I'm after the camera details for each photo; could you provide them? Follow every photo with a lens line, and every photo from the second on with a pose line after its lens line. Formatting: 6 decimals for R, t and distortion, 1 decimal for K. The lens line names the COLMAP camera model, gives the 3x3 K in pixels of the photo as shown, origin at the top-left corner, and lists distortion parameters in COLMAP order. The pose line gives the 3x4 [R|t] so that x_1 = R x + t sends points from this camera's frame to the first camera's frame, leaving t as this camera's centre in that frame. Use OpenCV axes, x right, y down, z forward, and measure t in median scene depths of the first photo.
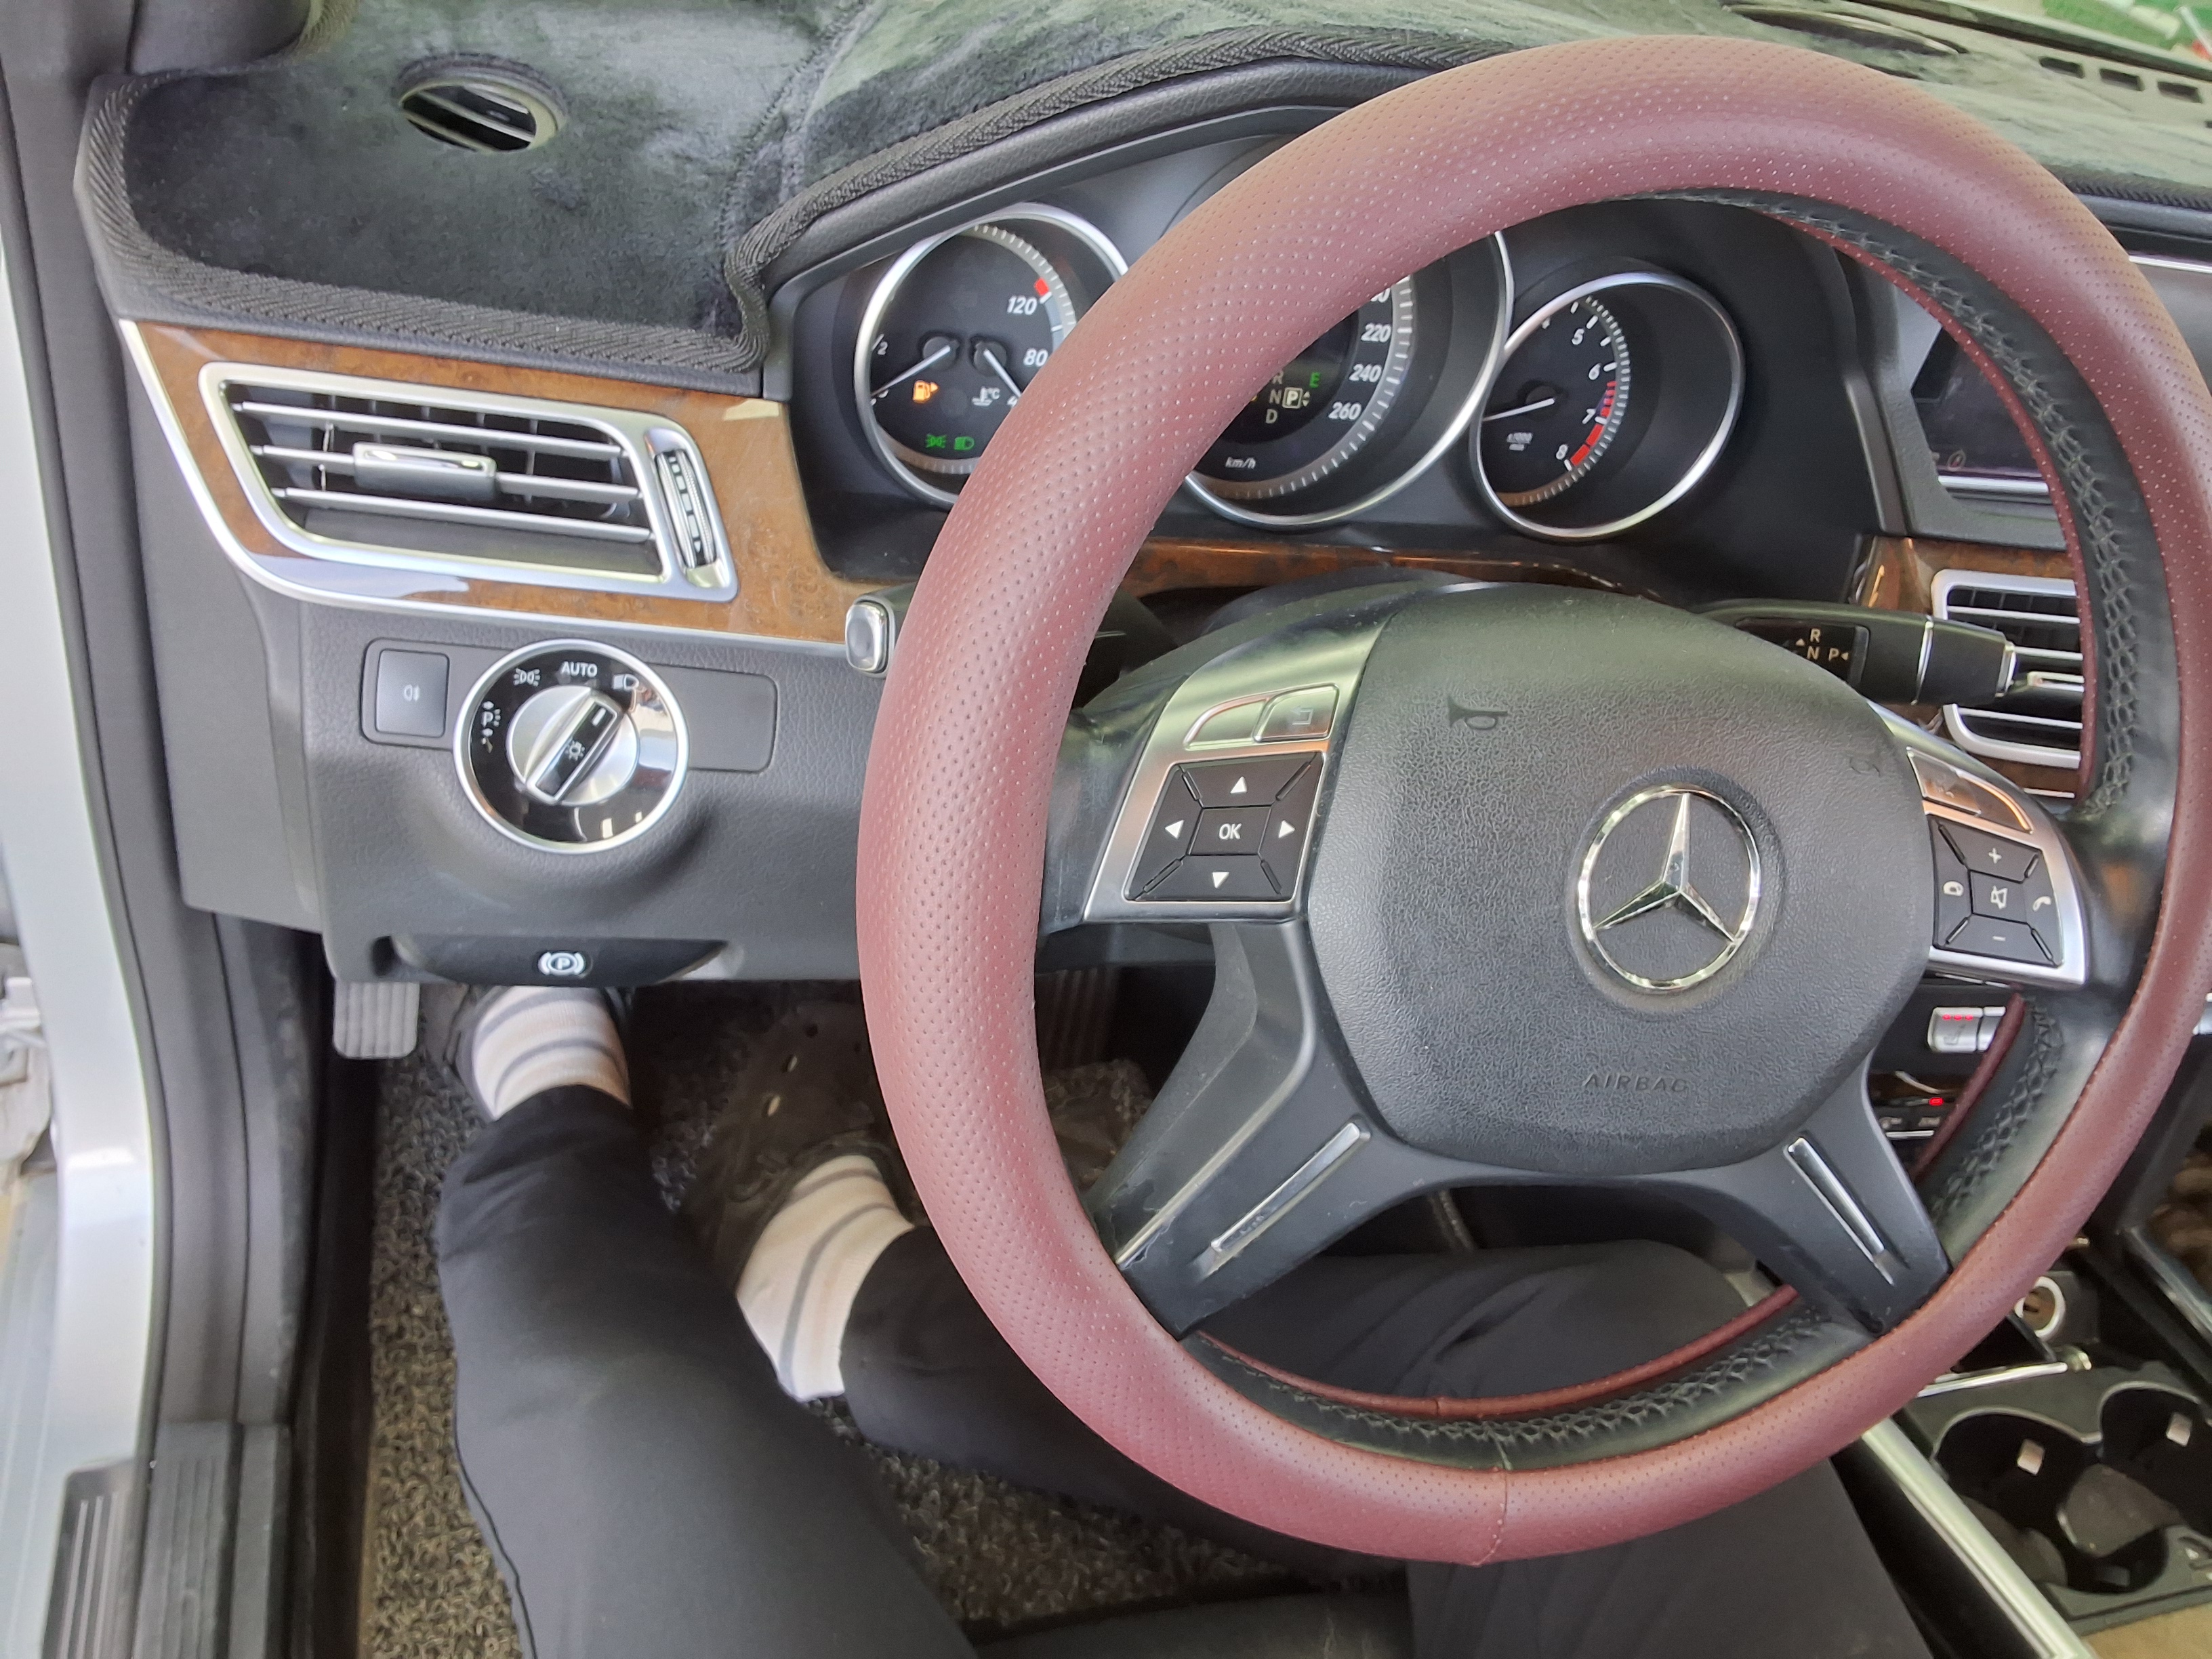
lens RADIAL K [[1852.3, 0, 1106.0], [0, 1852.3, 829.5], [0, 0, 1]] dist [0.006079, 0.005084]
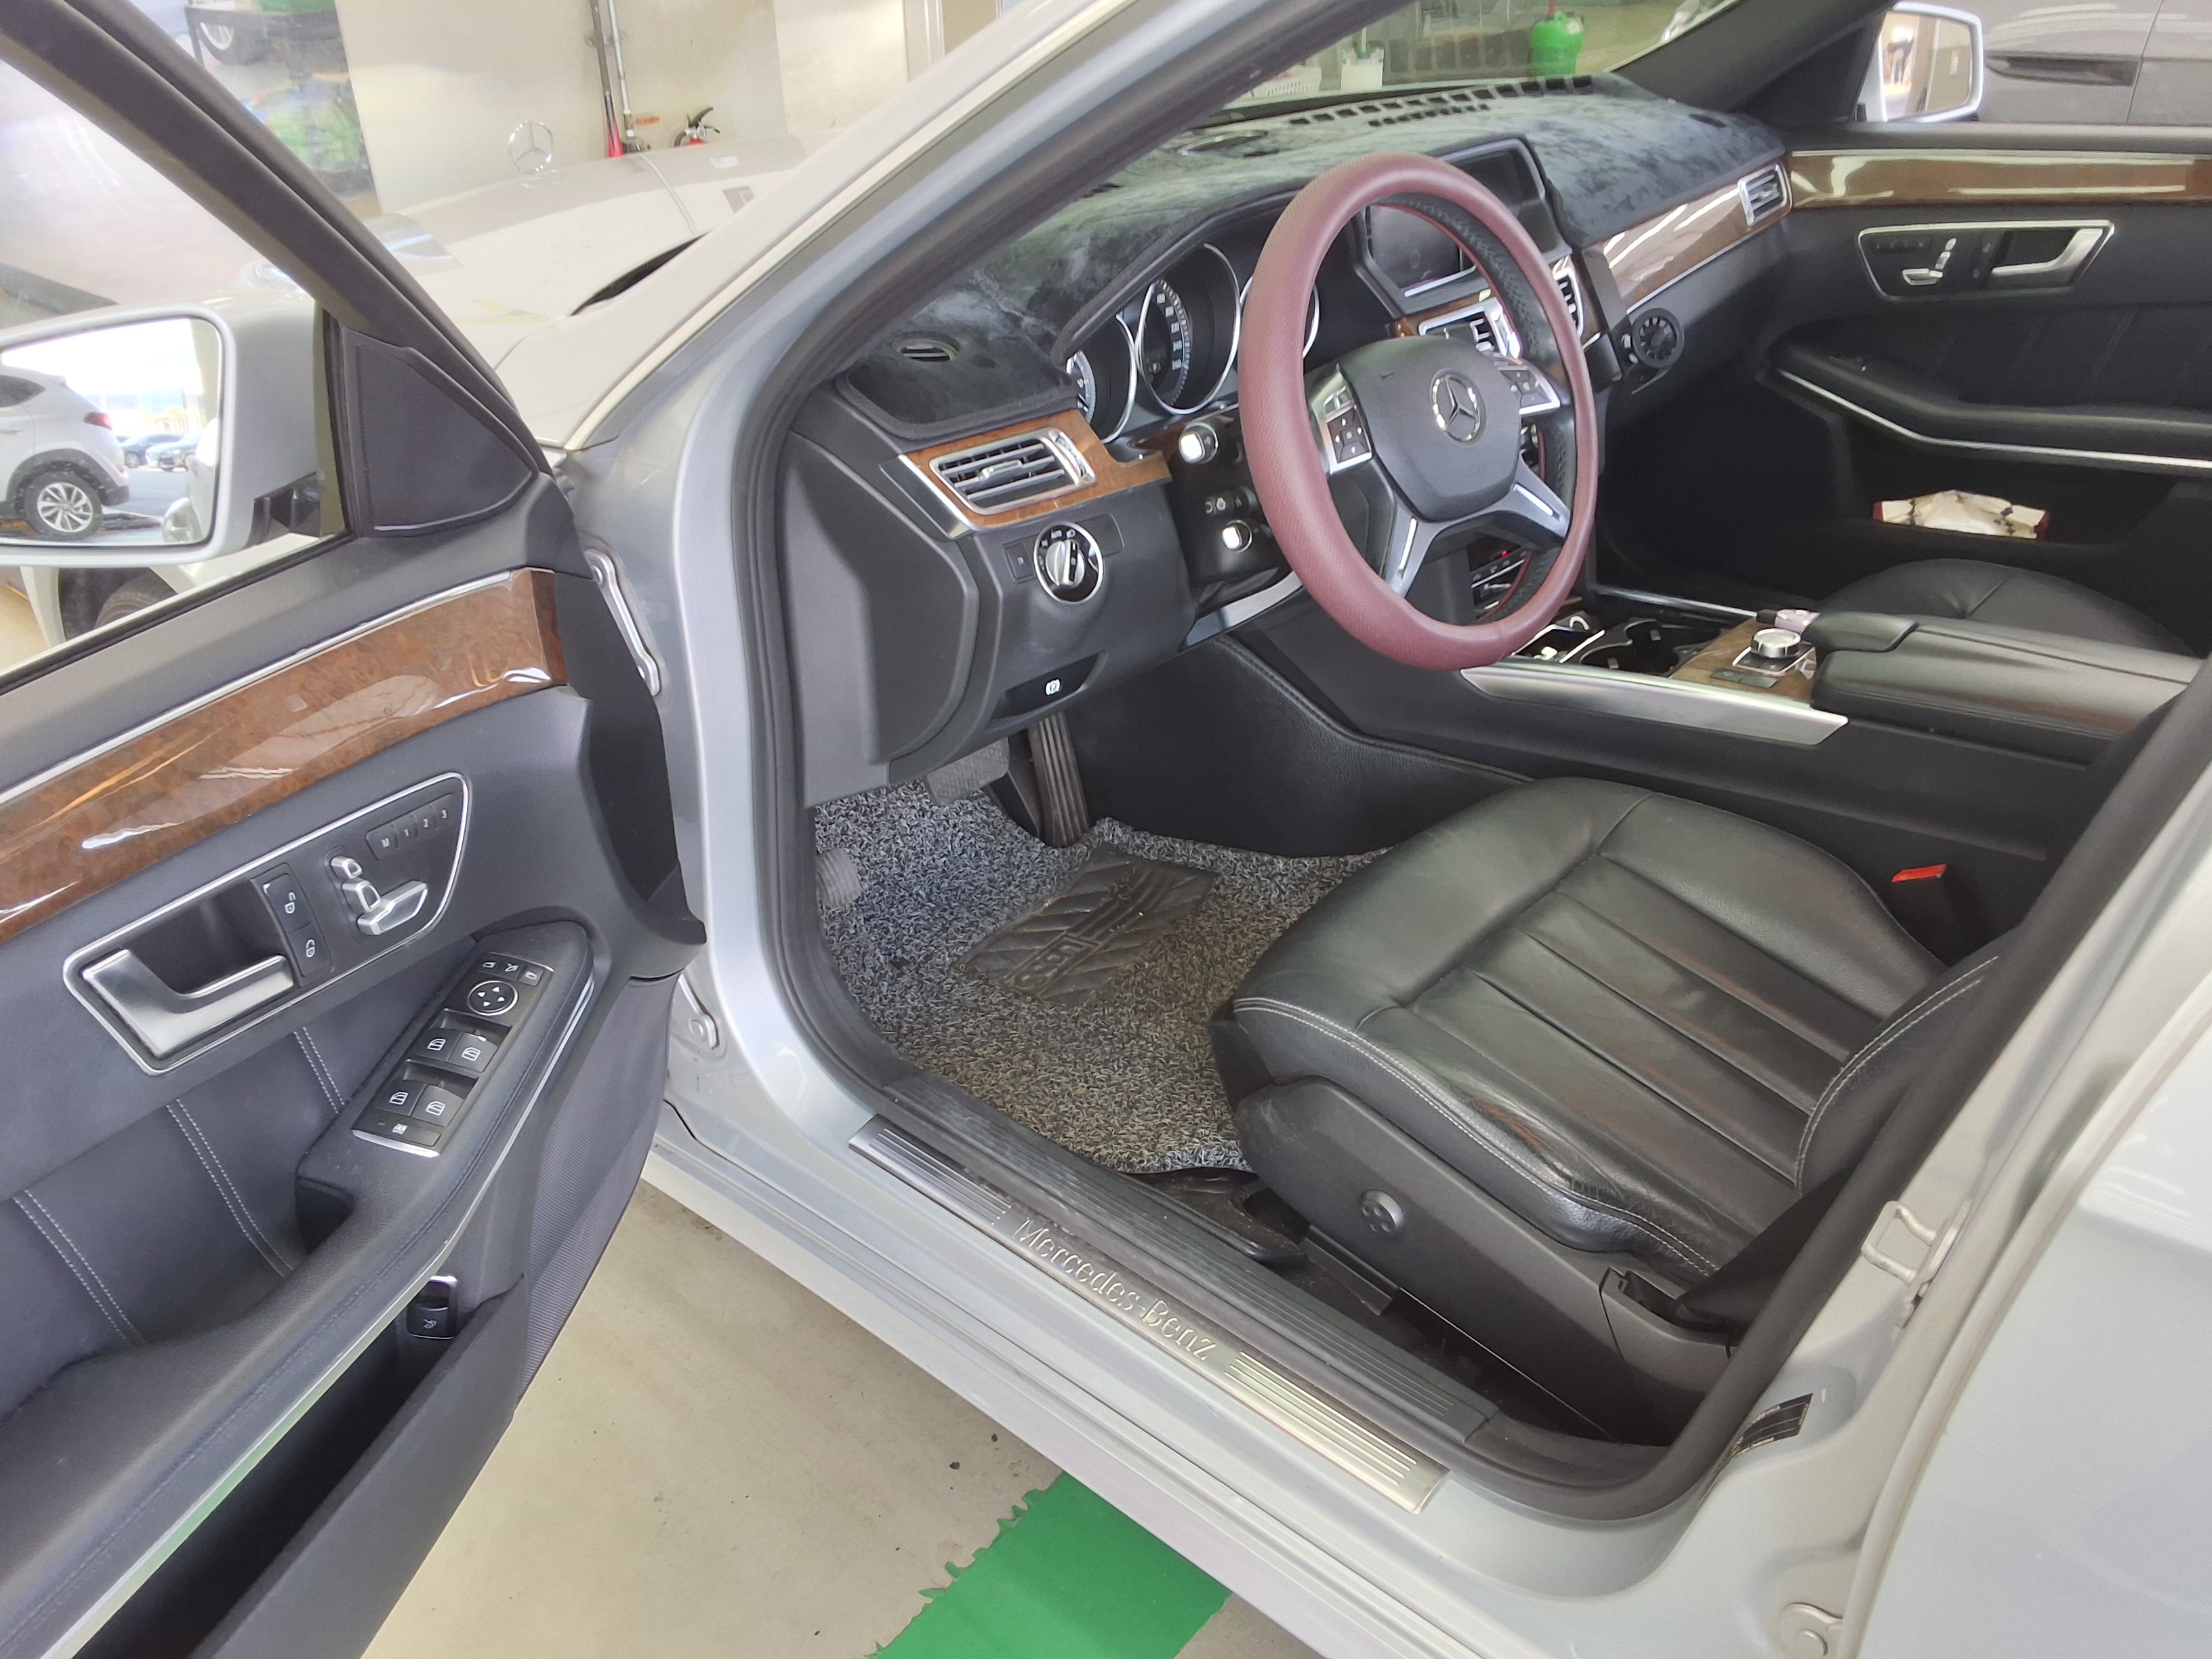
lens RADIAL K [[1852.3, 0, 1106.0], [0, 1852.3, 829.5], [0, 0, 1]] dist [0.006079, 0.005084]
pose [[0.826128, -0.454724, 0.332775, -1.277360], [0.478748, 0.877882, 0.011078, 0.277757], [-0.297175, 0.150164, 0.942941, -1.374074]]
